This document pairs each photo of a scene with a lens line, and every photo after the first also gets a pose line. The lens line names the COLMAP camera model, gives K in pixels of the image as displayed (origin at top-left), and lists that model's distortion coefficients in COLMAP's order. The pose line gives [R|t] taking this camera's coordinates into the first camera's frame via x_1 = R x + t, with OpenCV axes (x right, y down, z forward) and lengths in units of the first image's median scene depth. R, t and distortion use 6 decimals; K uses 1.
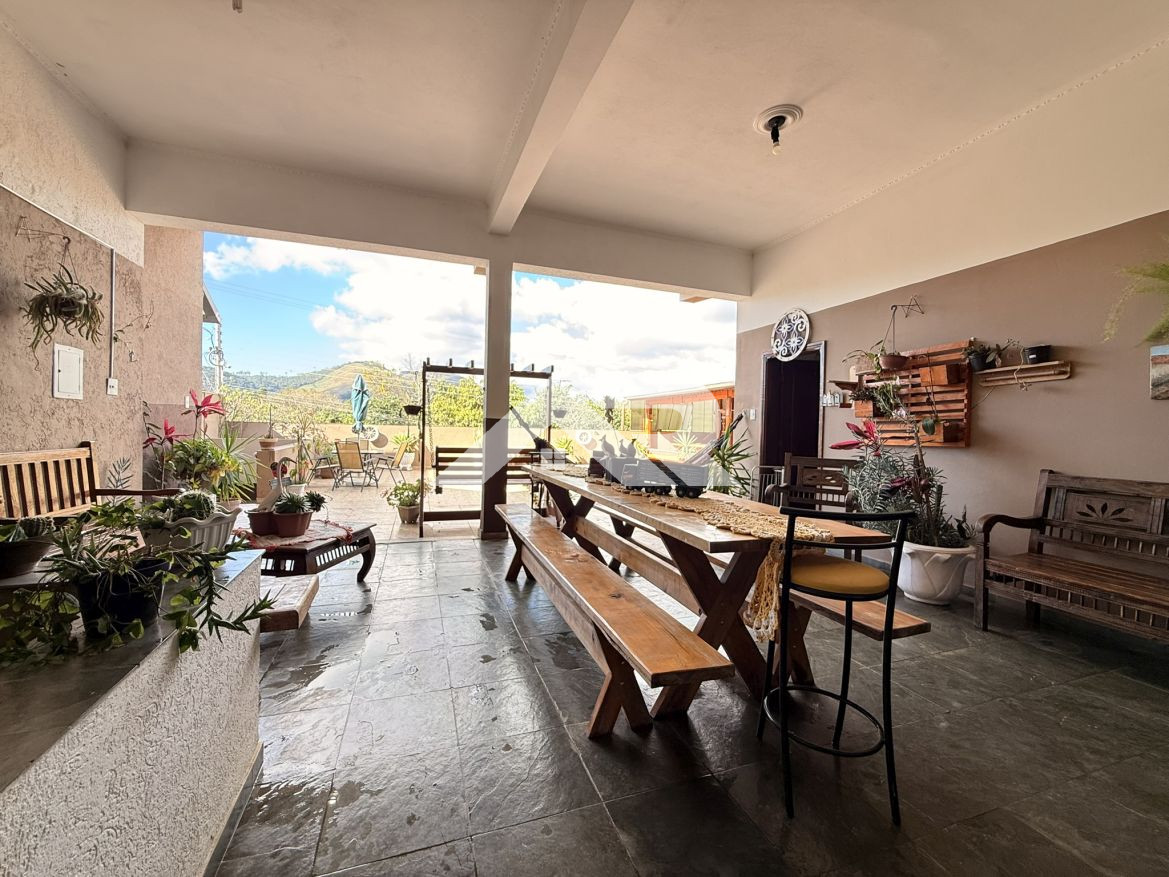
lens RADIAL K [[473.5, 0, 577.3], [0, 473.5, 438.0], [0, 0, 1]] dist [0.001675, -0.000131]
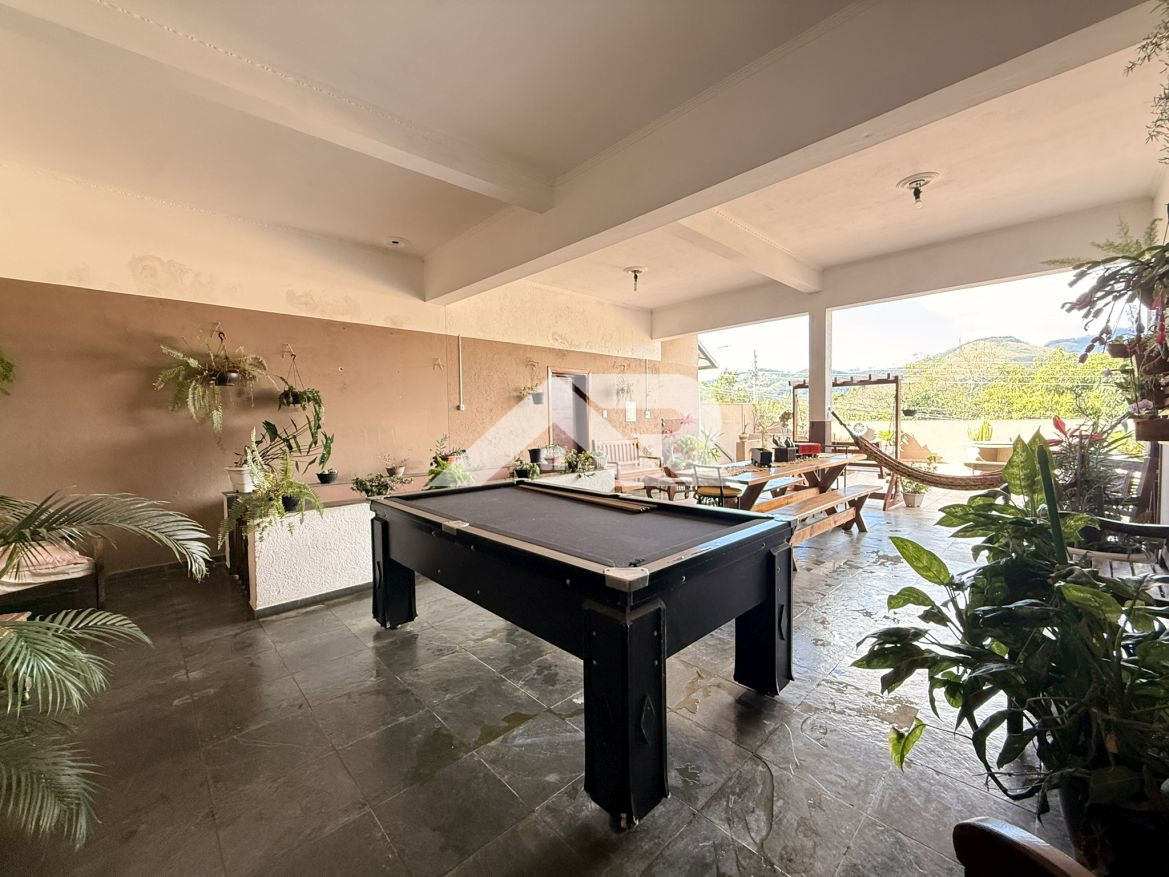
lens RADIAL K [[473.5, 0, 577.3], [0, 473.5, 438.0], [0, 0, 1]] dist [0.001675, -0.000131]
pose [[0.397253, 0.007091, -0.917682, 1.035700], [0.008533, 0.999898, 0.011420, -0.016705], [0.917670, -0.012367, 0.397152, -0.284174]]
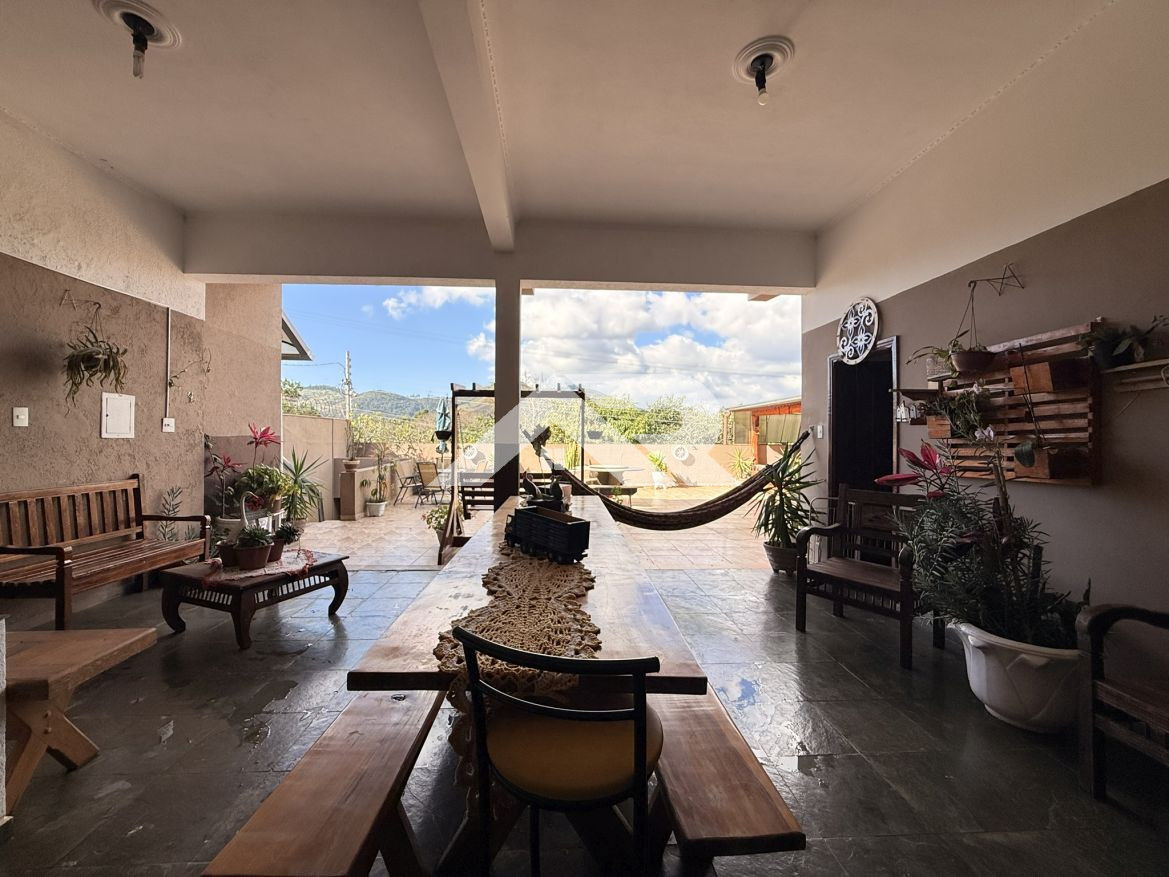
lens RADIAL K [[467.7, 0, 580.8], [0, 467.7, 436.9], [0, 0, 1]] dist [-0.001613, -0.000233]
pose [[0.960322, -0.018261, -0.278295, 0.284775], [0.011137, 0.999569, -0.027158, -0.033657], [0.278671, 0.022982, 0.960112, 0.167540]]
